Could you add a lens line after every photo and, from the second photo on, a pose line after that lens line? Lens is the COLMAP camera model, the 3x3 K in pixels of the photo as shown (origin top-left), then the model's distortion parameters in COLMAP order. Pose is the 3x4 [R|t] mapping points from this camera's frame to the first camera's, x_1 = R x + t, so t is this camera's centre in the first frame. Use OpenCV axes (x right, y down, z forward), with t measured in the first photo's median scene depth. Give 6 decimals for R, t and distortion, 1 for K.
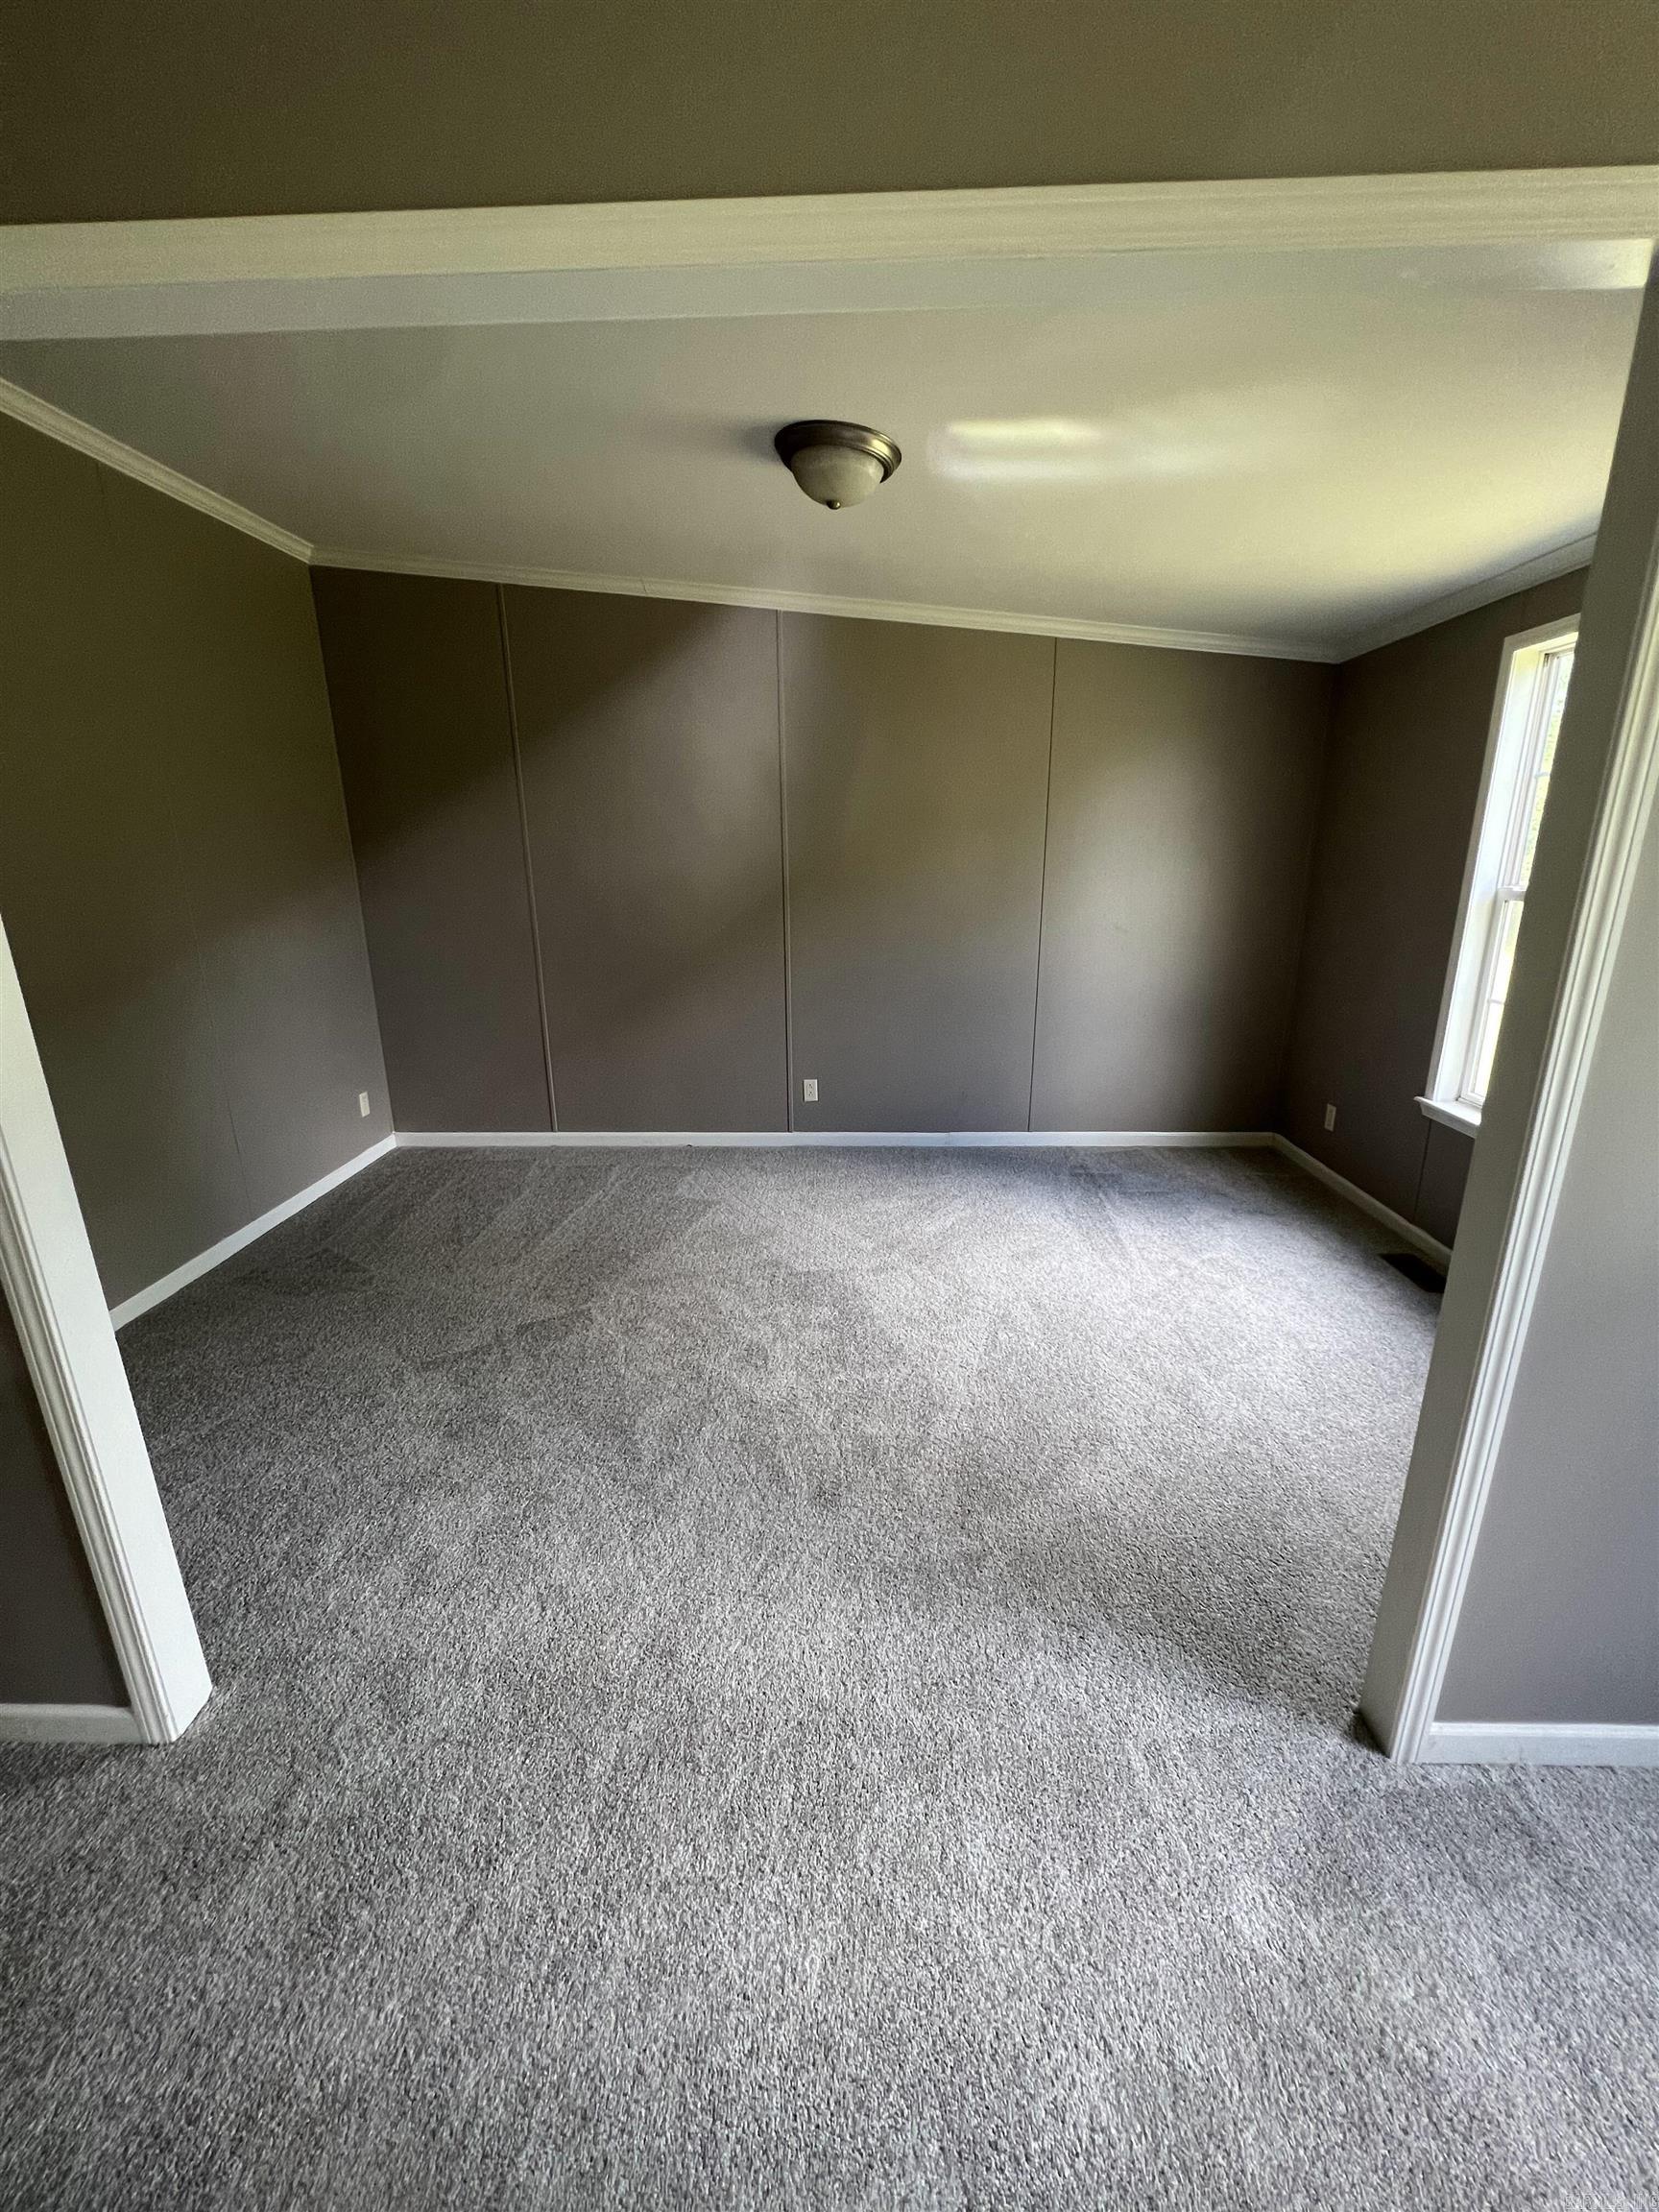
lens RADIAL K [[925.0, 0, 833.0], [0, 925.0, 1102.8], [0, 0, 1]] dist [-0.001953, 0.000860]
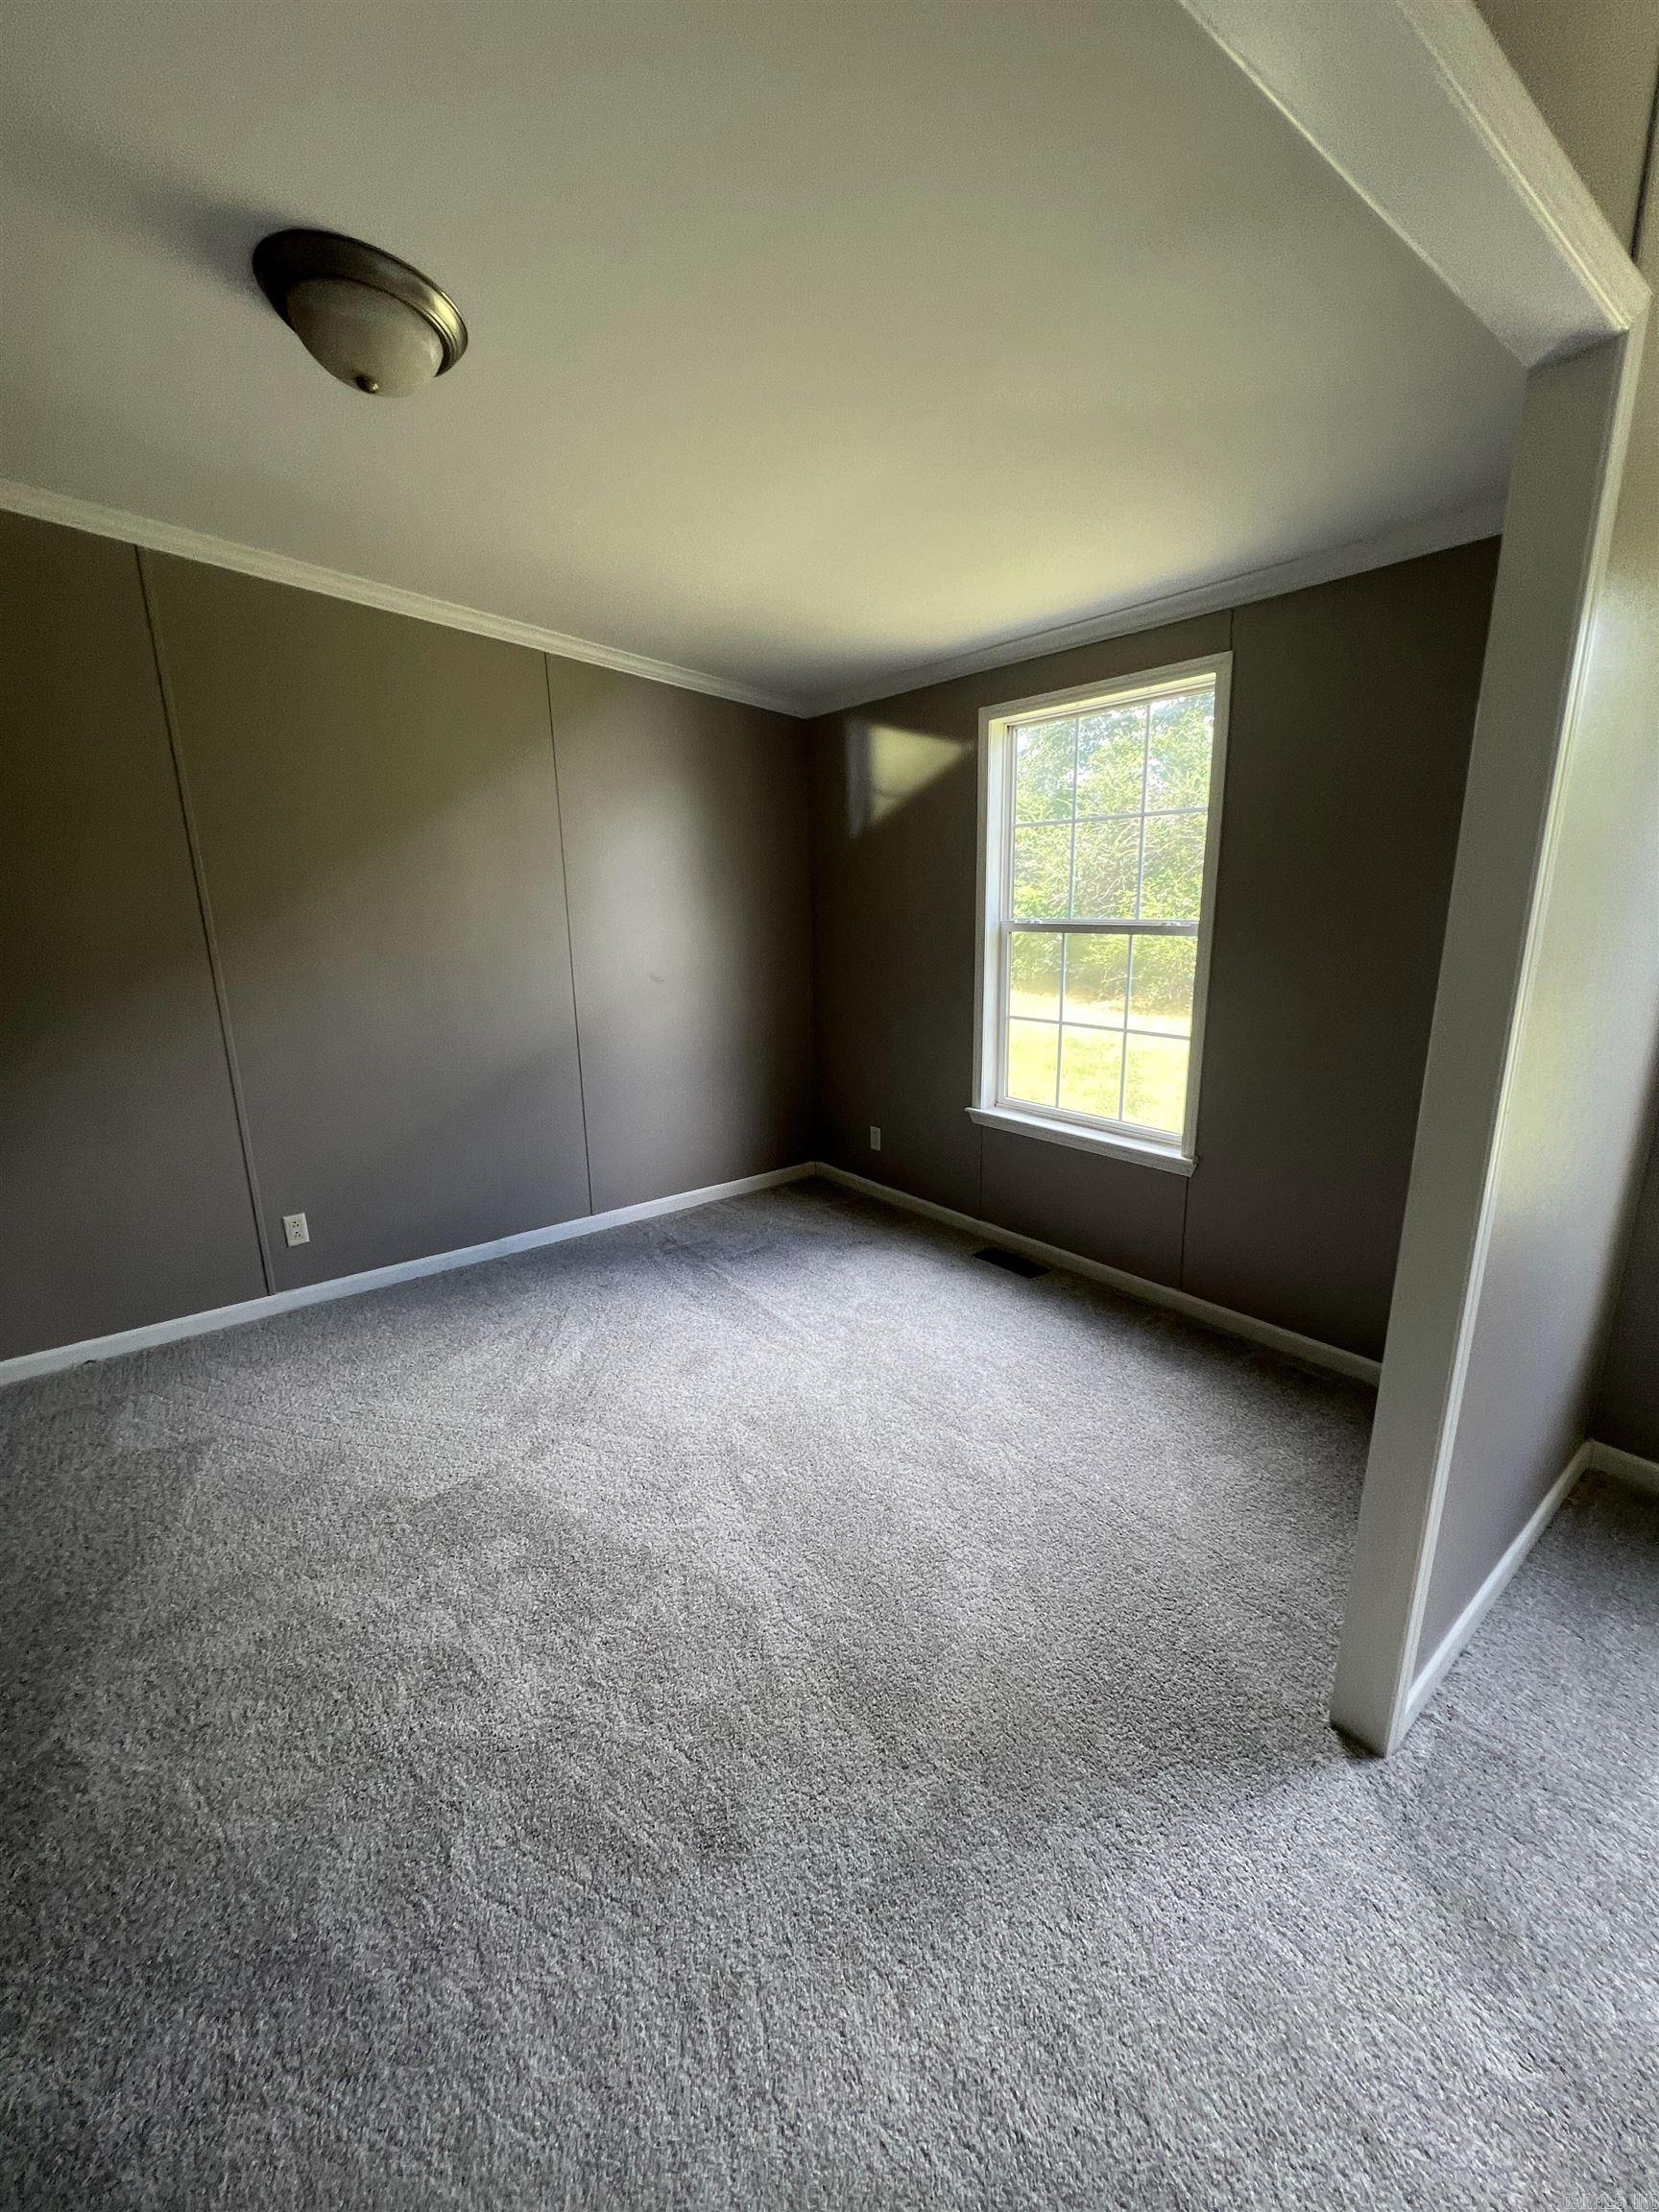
lens RADIAL K [[910.9, 0, 871.3], [0, 910.9, 1103.4], [0, 0, 1]] dist [-0.006846, 0.003623]
pose [[0.756780, -0.154441, 0.635163, -0.164627], [0.182562, 0.982959, 0.021490, -0.059920], [-0.627658, 0.099693, 0.772079, 0.233682]]
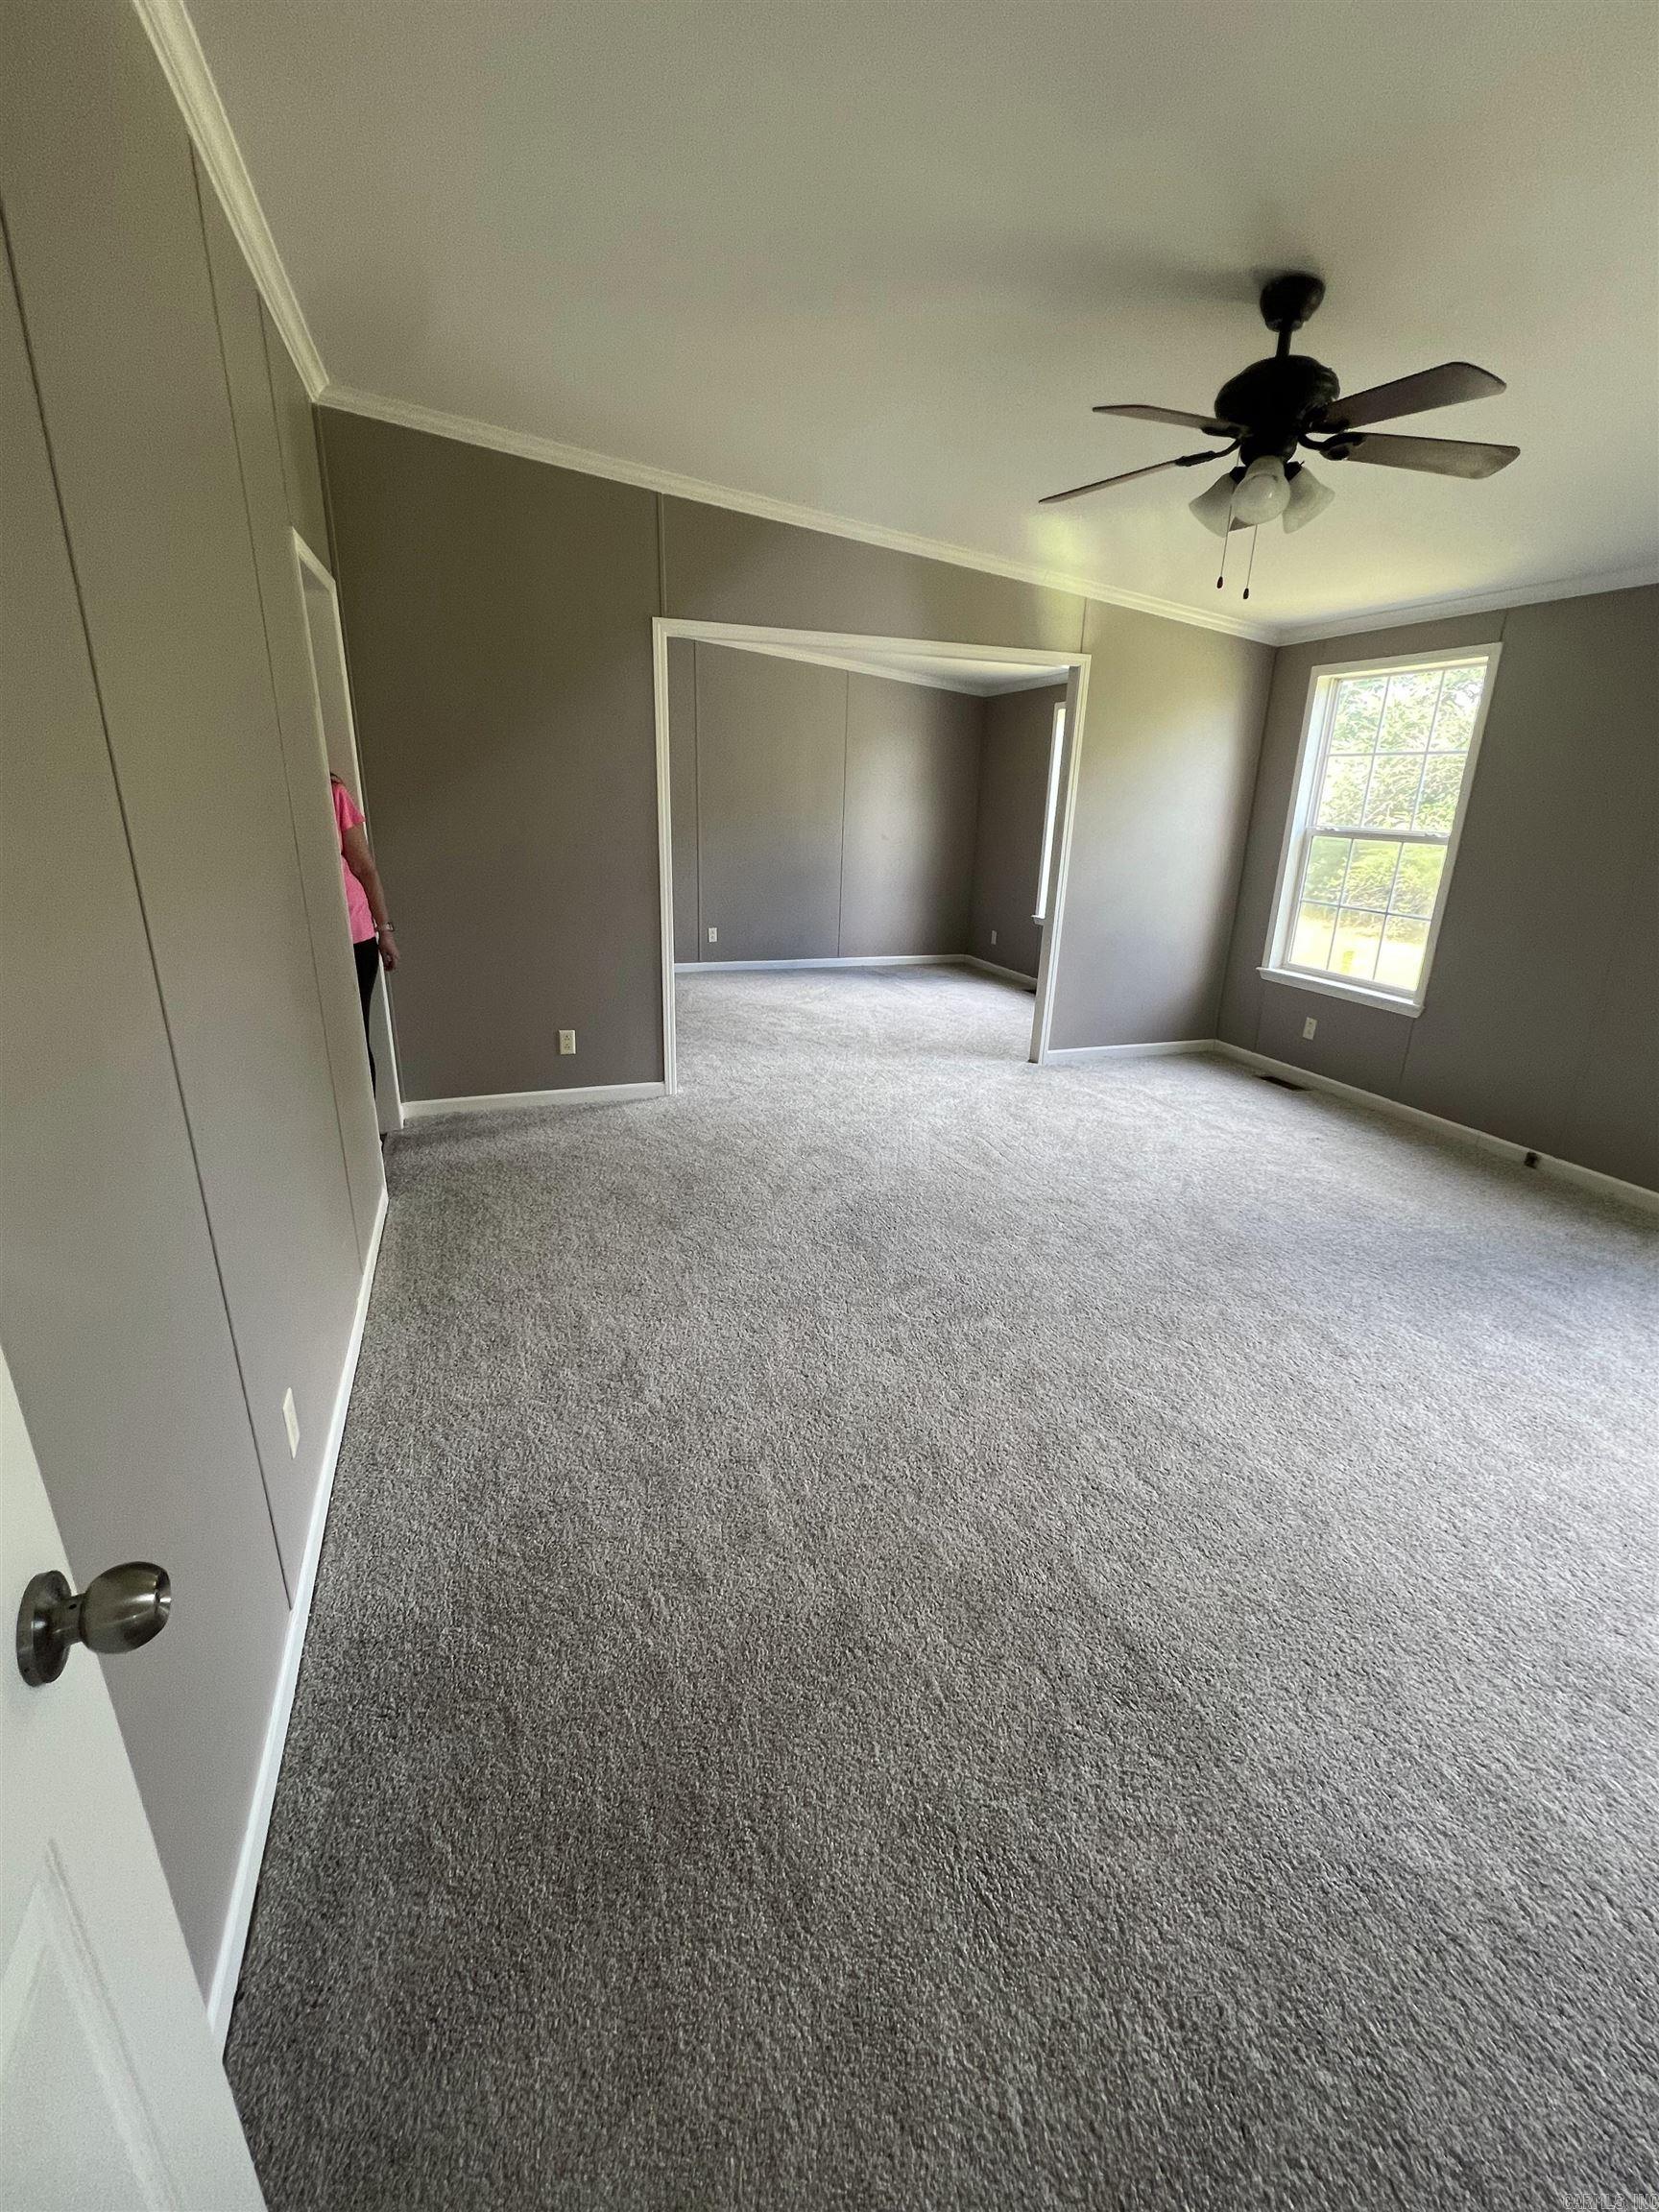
lens RADIAL K [[931.5, 0, 836.7], [0, 931.5, 1105.2], [0, 0, 1]] dist [-0.002239, 0.000523]
pose [[0.933835, -0.085338, 0.347376, -0.592527], [0.063482, 0.995247, 0.073842, 0.253489], [-0.352027, -0.046904, 0.934814, -0.894820]]
